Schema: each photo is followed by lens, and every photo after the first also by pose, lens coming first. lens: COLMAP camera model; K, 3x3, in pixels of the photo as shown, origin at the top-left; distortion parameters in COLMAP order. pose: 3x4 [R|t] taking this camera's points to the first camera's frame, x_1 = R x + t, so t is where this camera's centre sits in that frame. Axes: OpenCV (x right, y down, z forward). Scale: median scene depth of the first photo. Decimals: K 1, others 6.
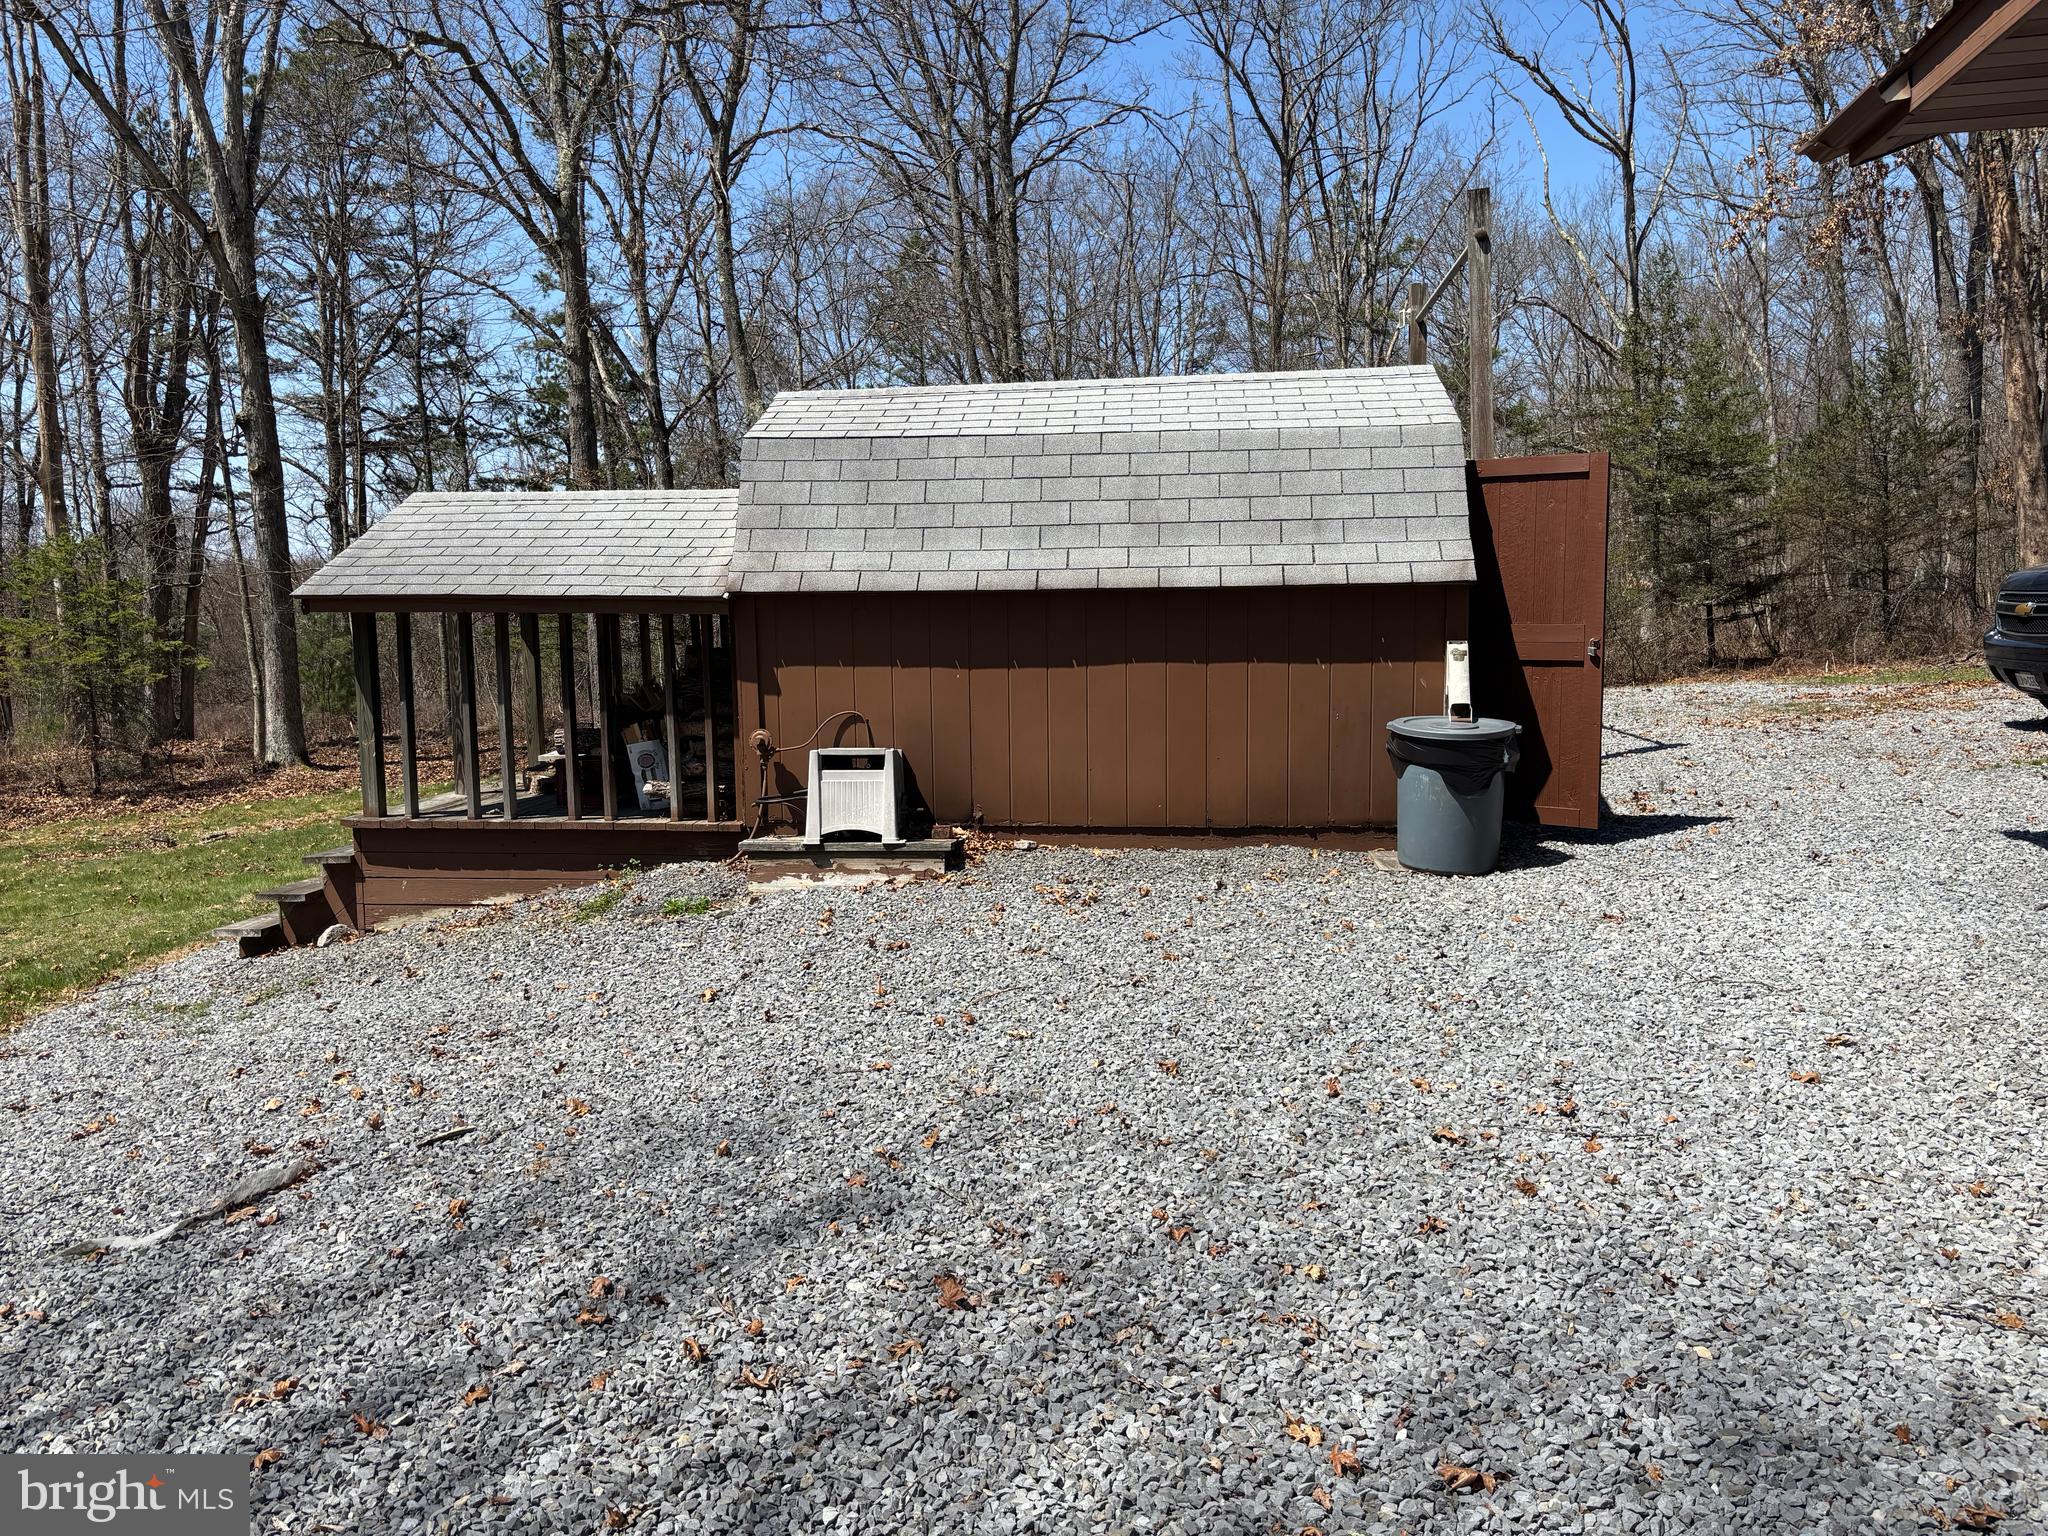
lens RADIAL K [[1547.5, 0, 1024.0], [0, 1547.5, 768.0], [0, 0, 1]] dist [0.004890, -0.007478]
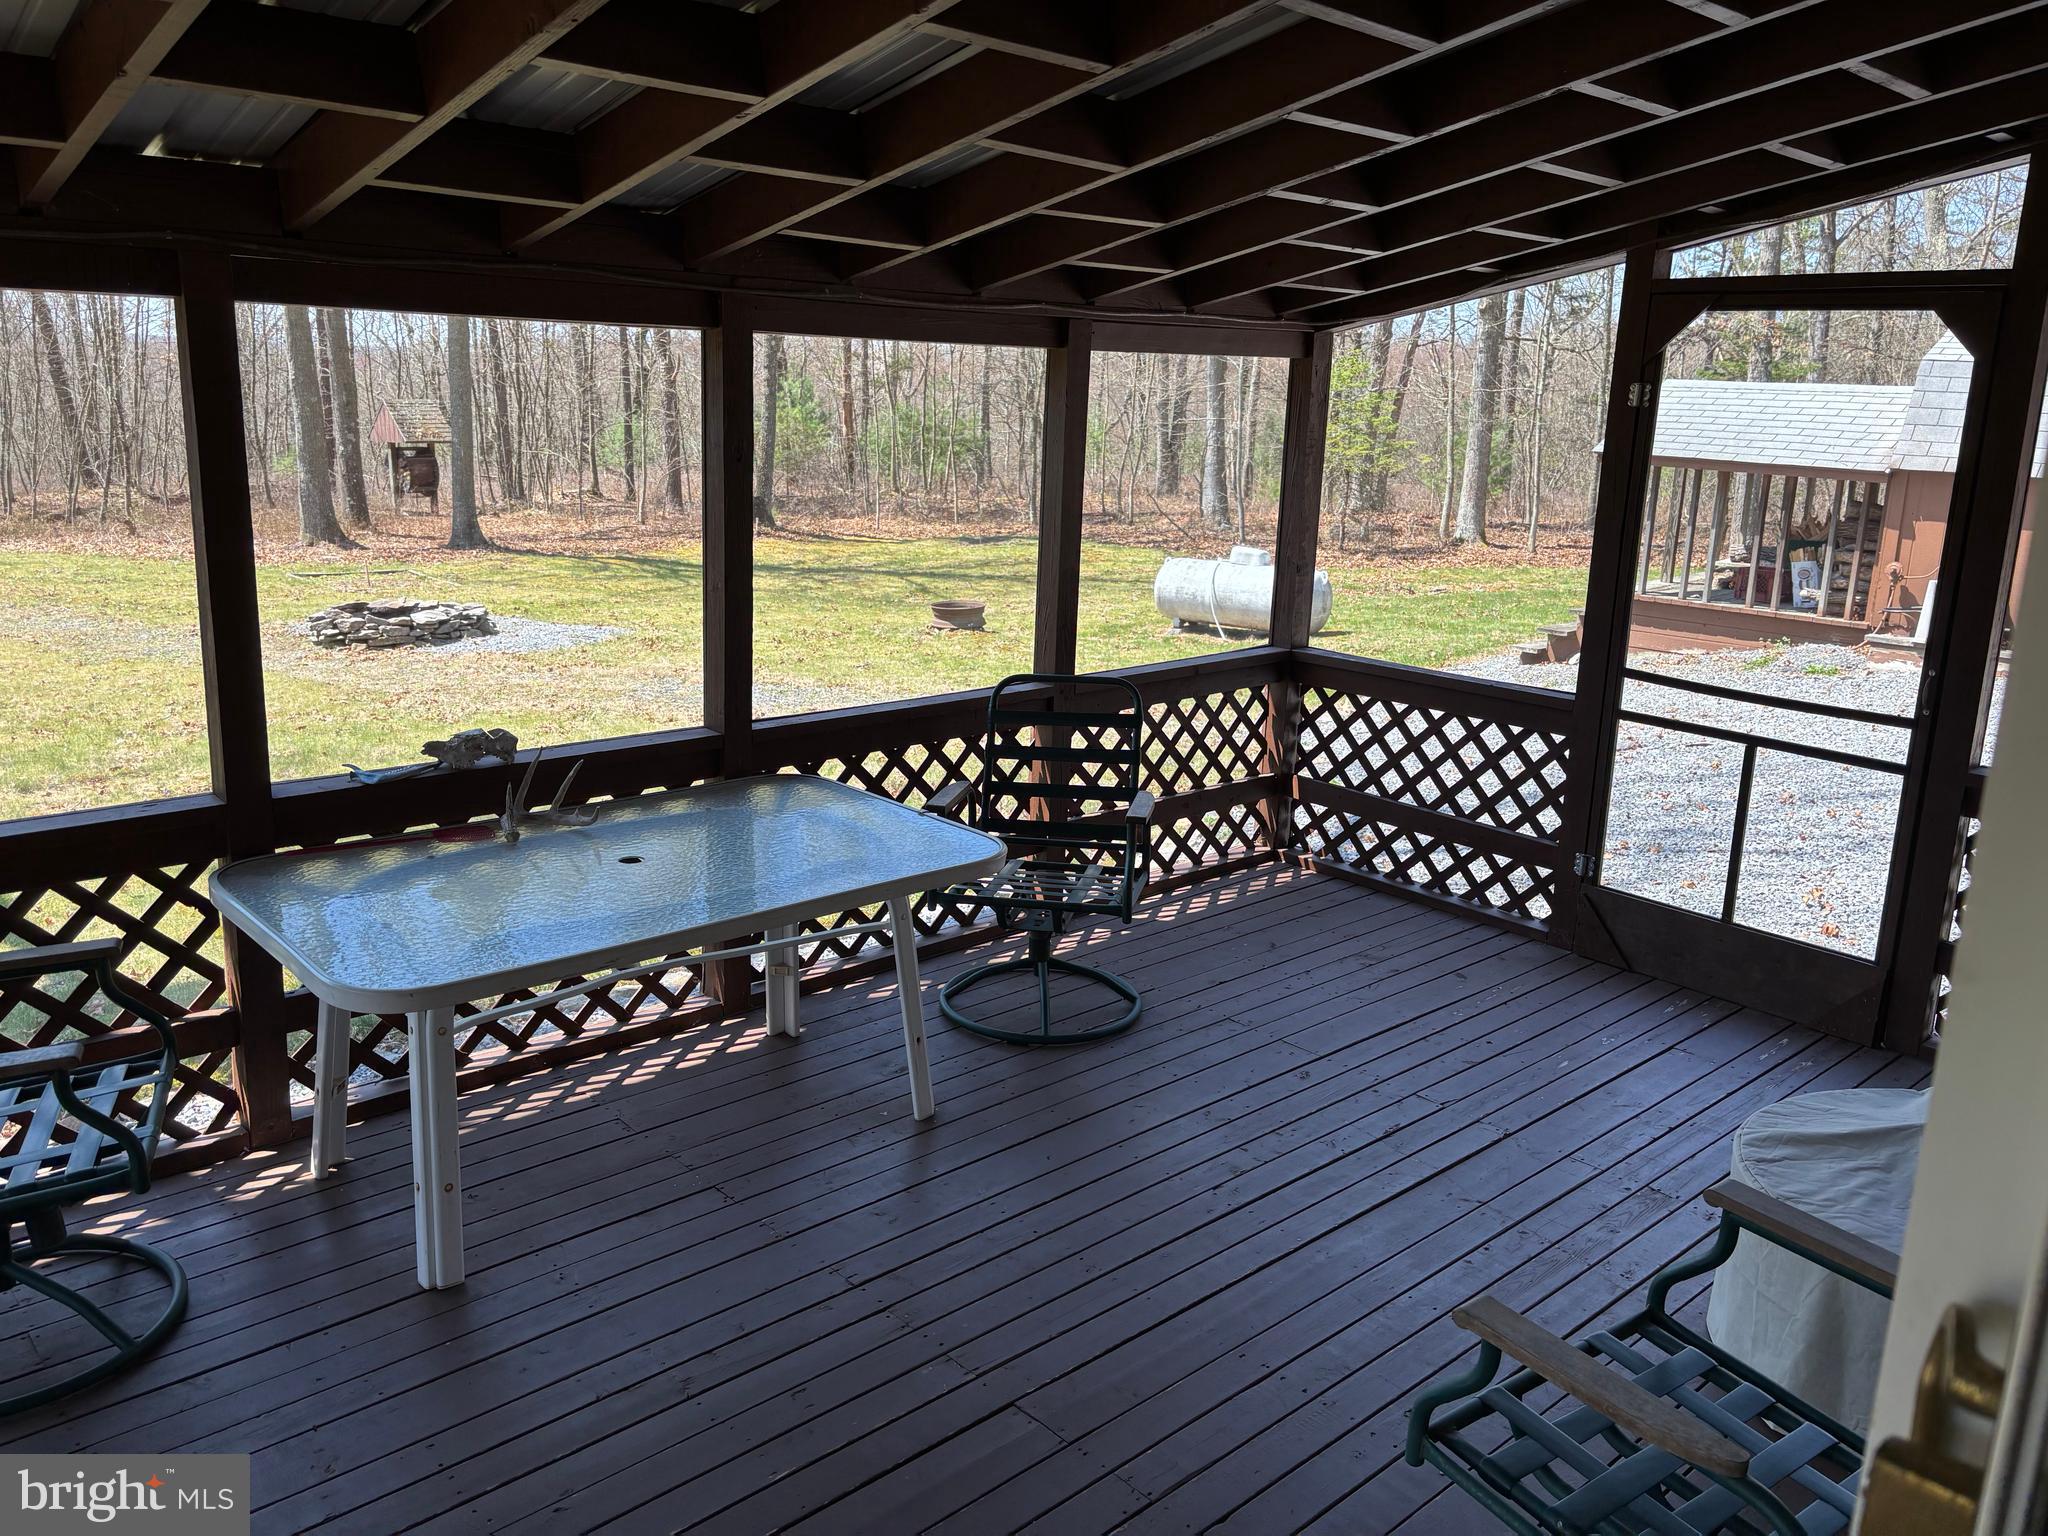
lens RADIAL K [[1555.7, 0, 1017.9], [0, 1555.7, 753.0], [0, 0, 1]] dist [0.029267, -0.023795]
pose [[0.781772, 0.183470, -0.595963, 0.098784], [-0.106472, 0.980975, 0.162330, -0.000023], [0.614407, -0.063451, 0.786433, -0.696534]]
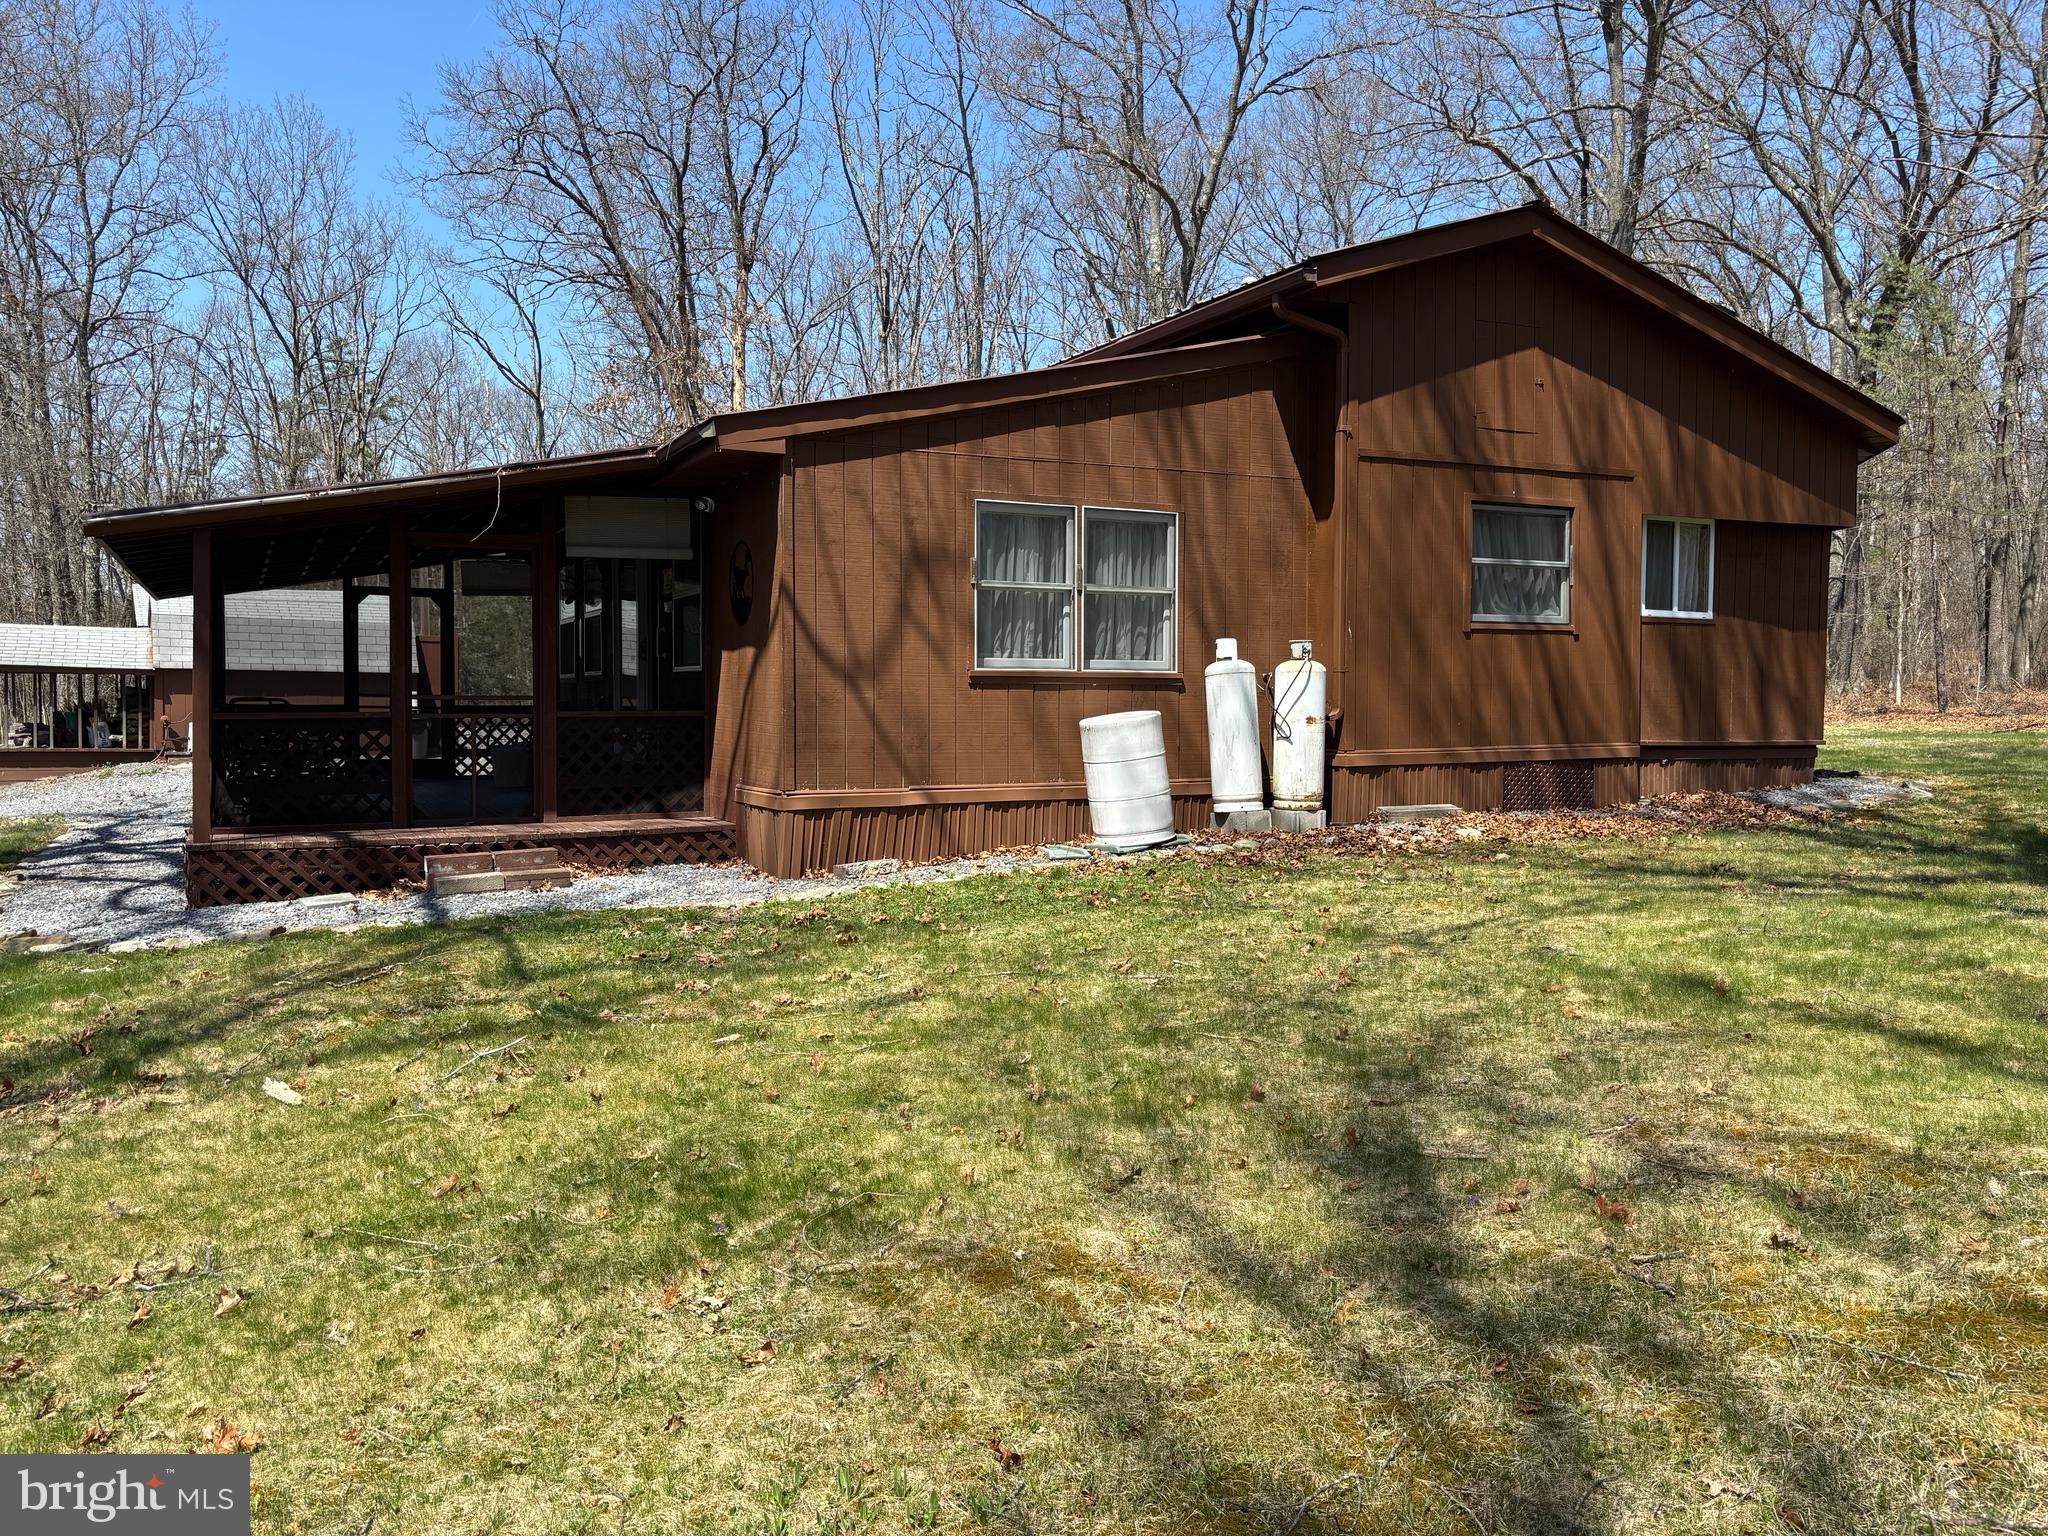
lens RADIAL K [[1547.5, 0, 1024.0], [0, 1547.5, 768.0], [0, 0, 1]] dist [0.004890, -0.007478]
pose [[0.809253, -0.007184, 0.587416, -0.551603], [0.040747, 0.998203, -0.043927, 0.255137], [-0.586045, 0.059484, 0.808092, -2.187536]]
